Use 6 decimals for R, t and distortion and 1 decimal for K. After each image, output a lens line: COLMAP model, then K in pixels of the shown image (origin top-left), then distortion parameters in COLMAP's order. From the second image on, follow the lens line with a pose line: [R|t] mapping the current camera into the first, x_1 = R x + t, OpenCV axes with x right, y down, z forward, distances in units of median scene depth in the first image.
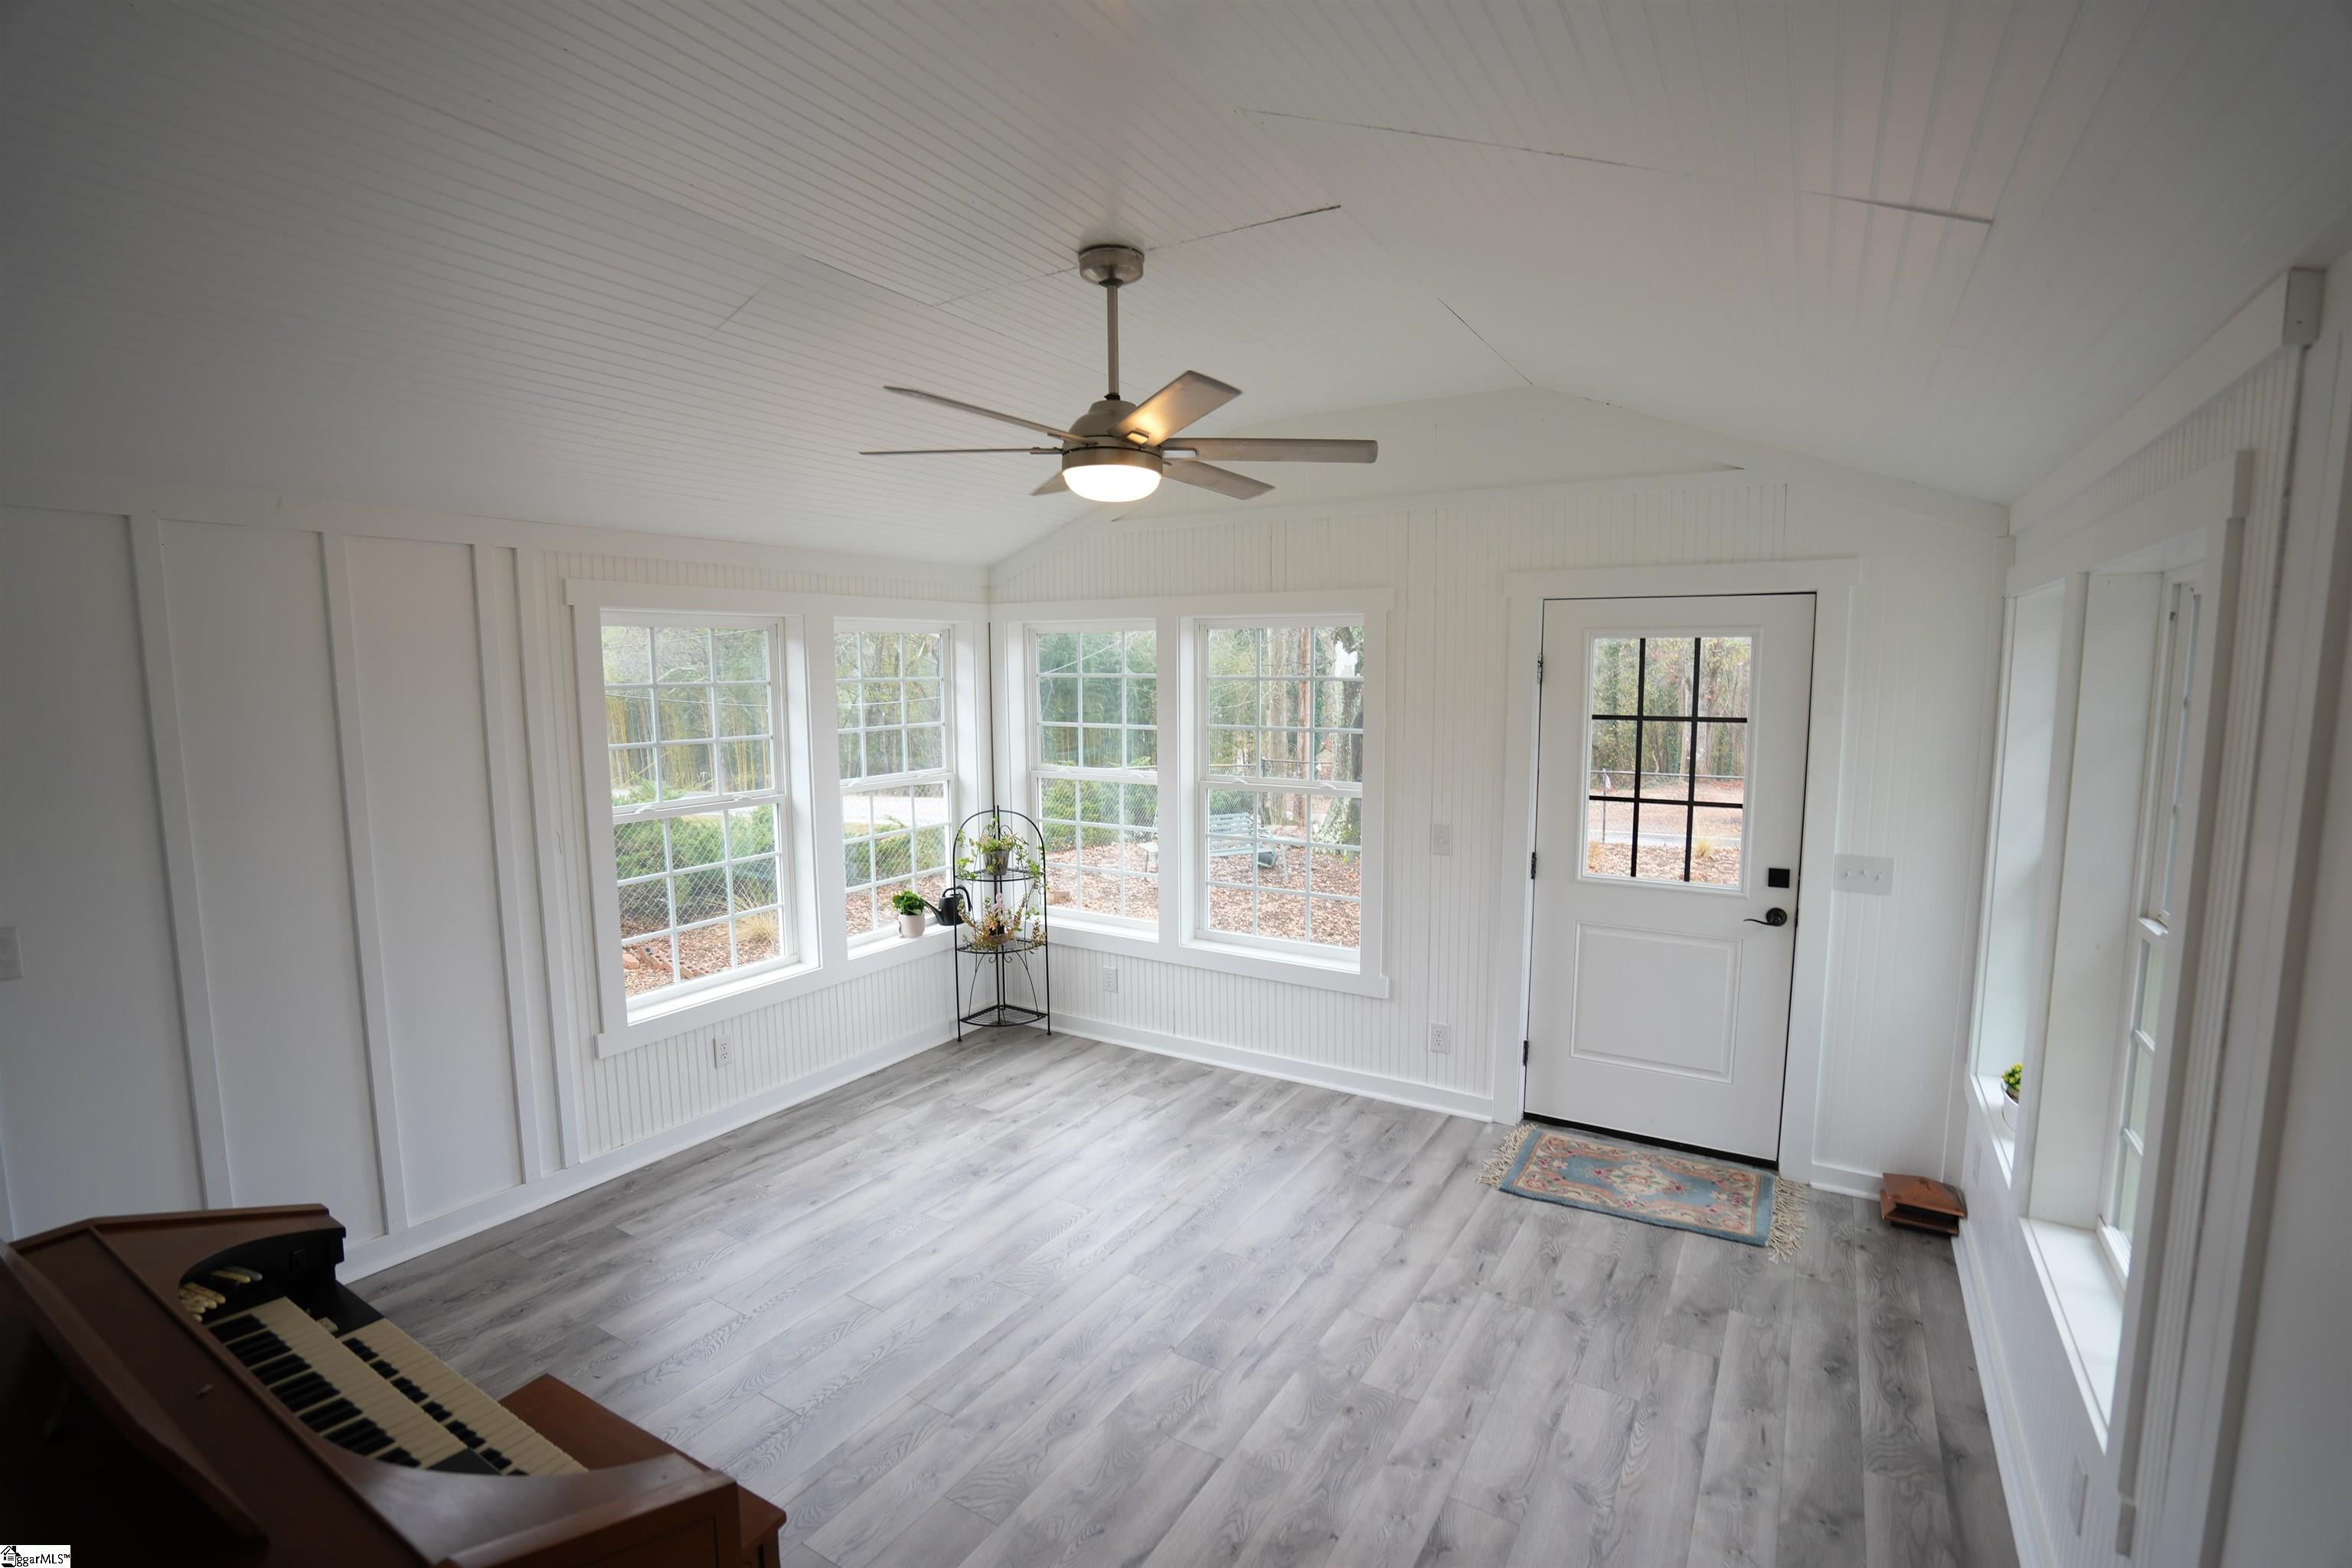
lens RADIAL K [[1044.9, 0, 1176.0], [0, 1044.9, 784.0], [0, 0, 1]] dist [-0.012614, 0.000056]
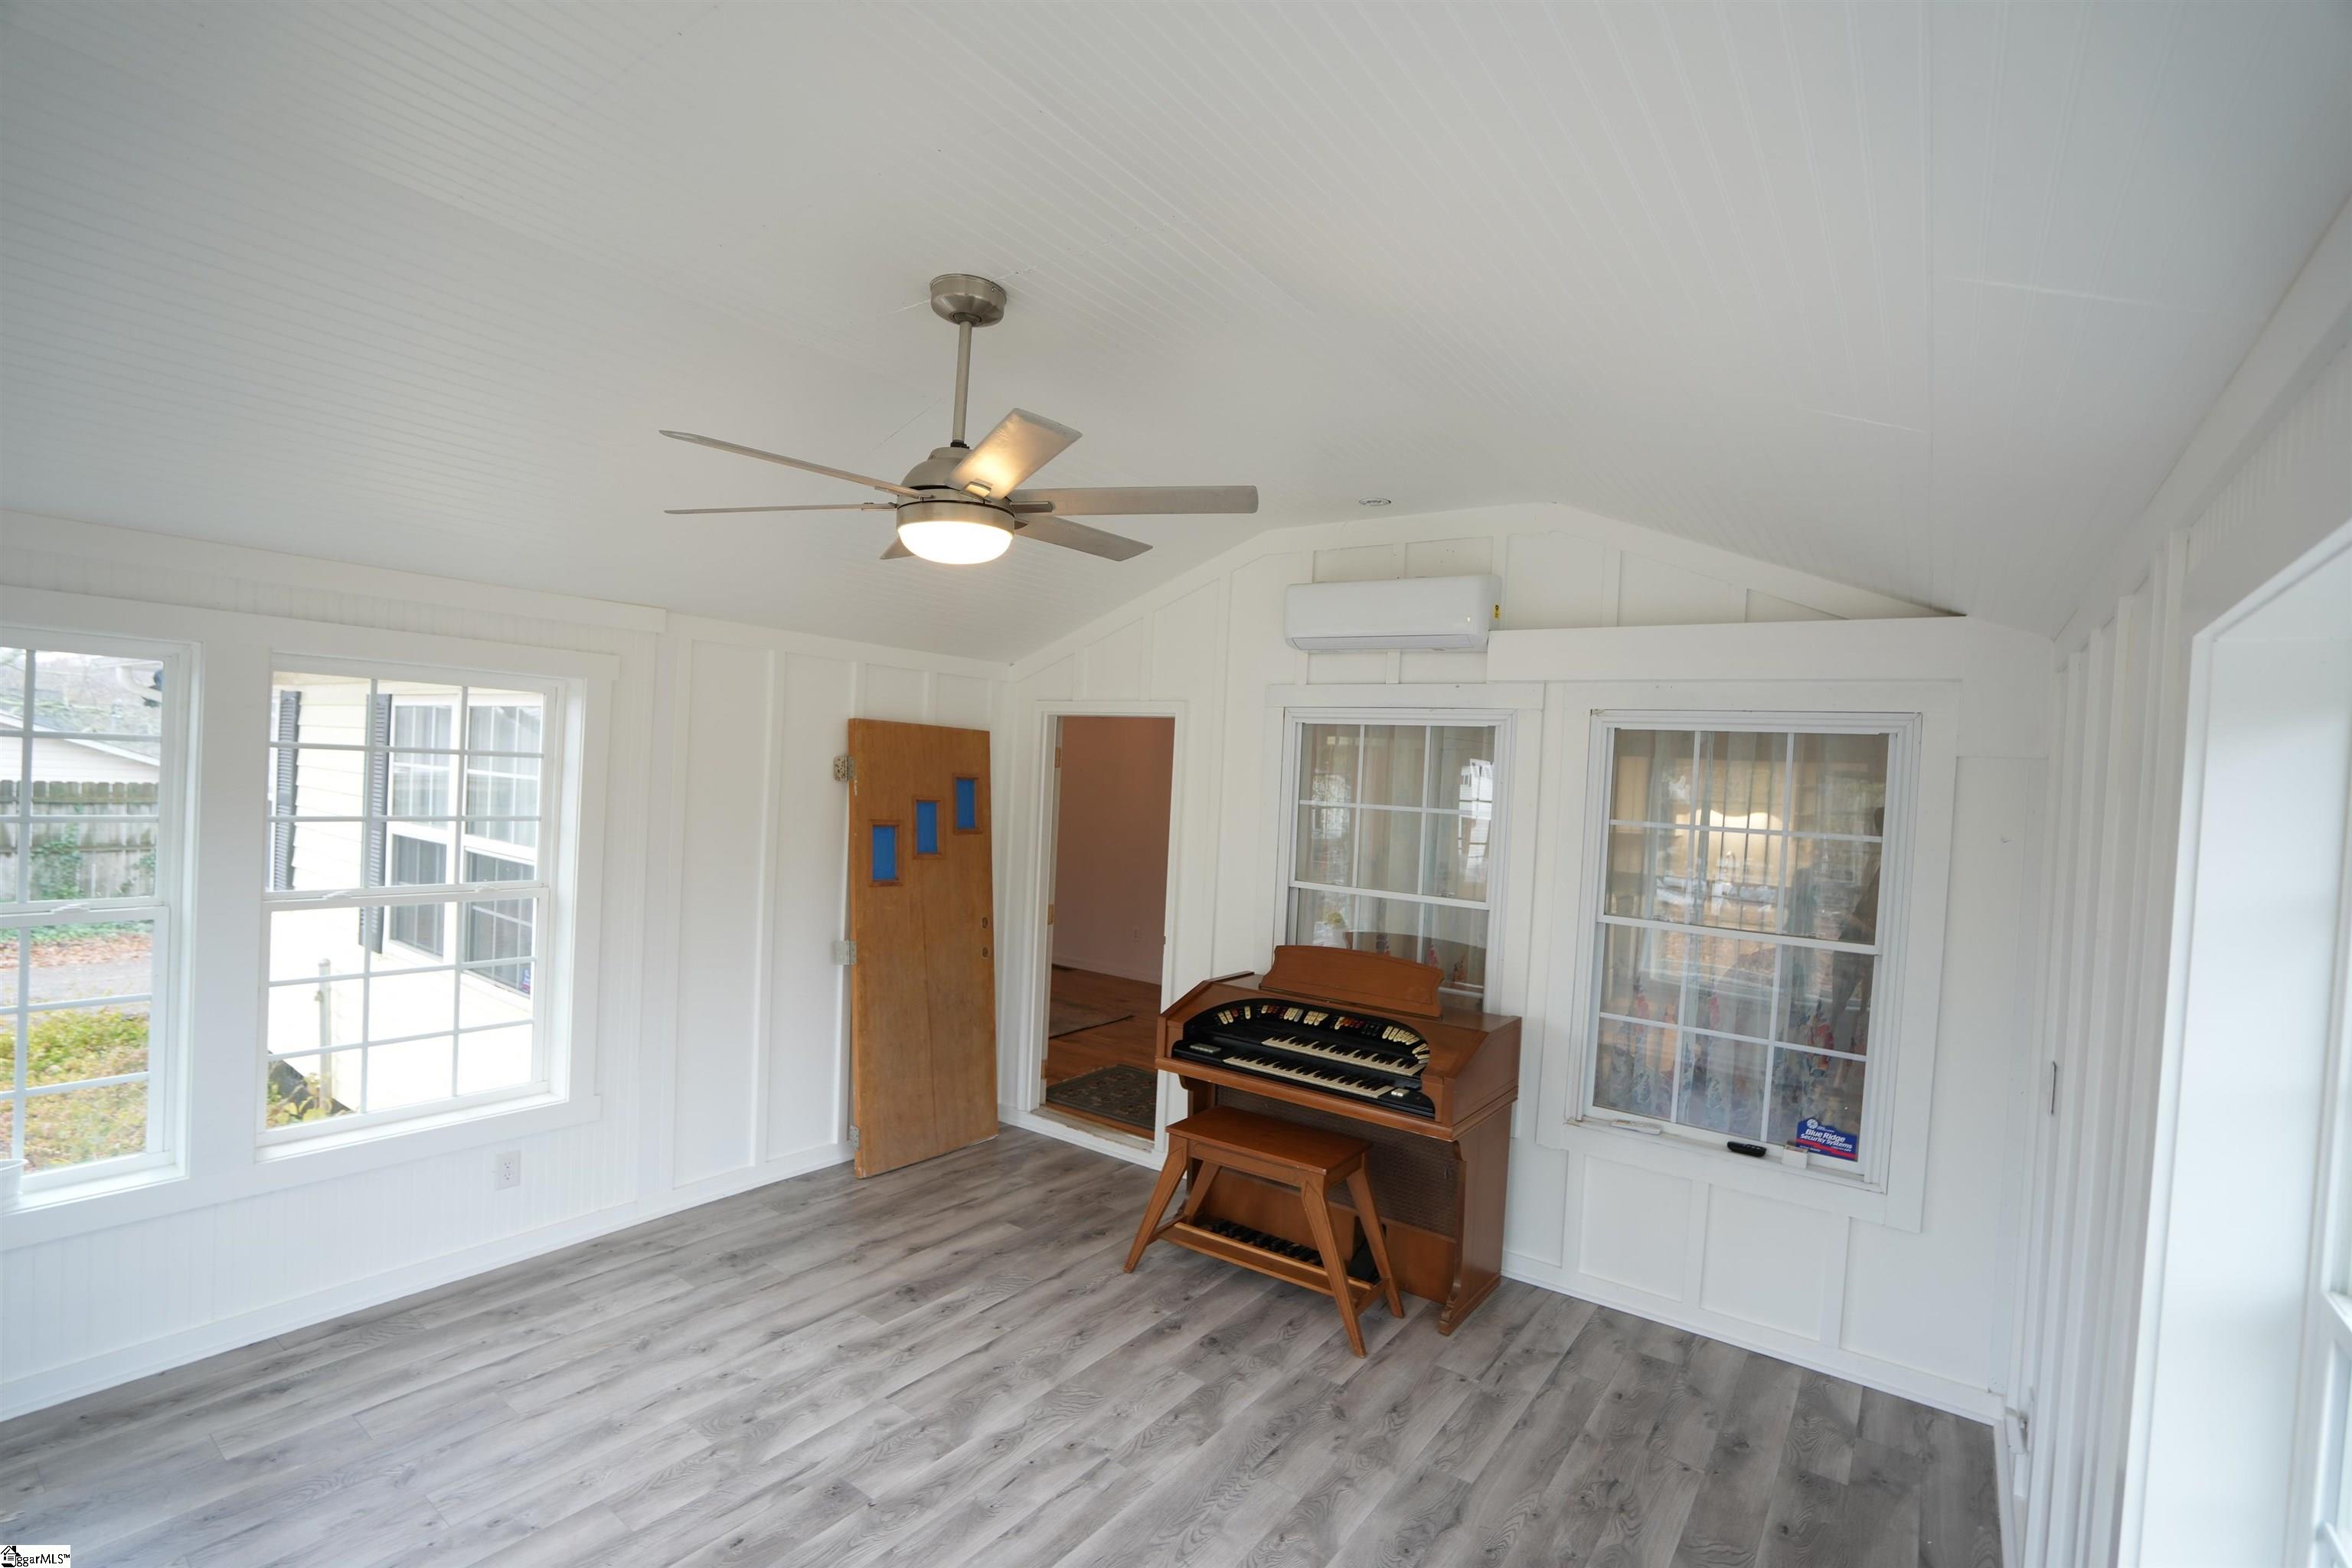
lens RADIAL K [[1044.9, 0, 1176.0], [0, 1044.9, 784.0], [0, 0, 1]] dist [-0.012614, 0.000056]
pose [[-0.994818, -0.047473, 0.089909, -0.345528], [-0.036207, 0.991742, 0.123032, -0.210659], [-0.095007, 0.119139, -0.988322, 1.949901]]
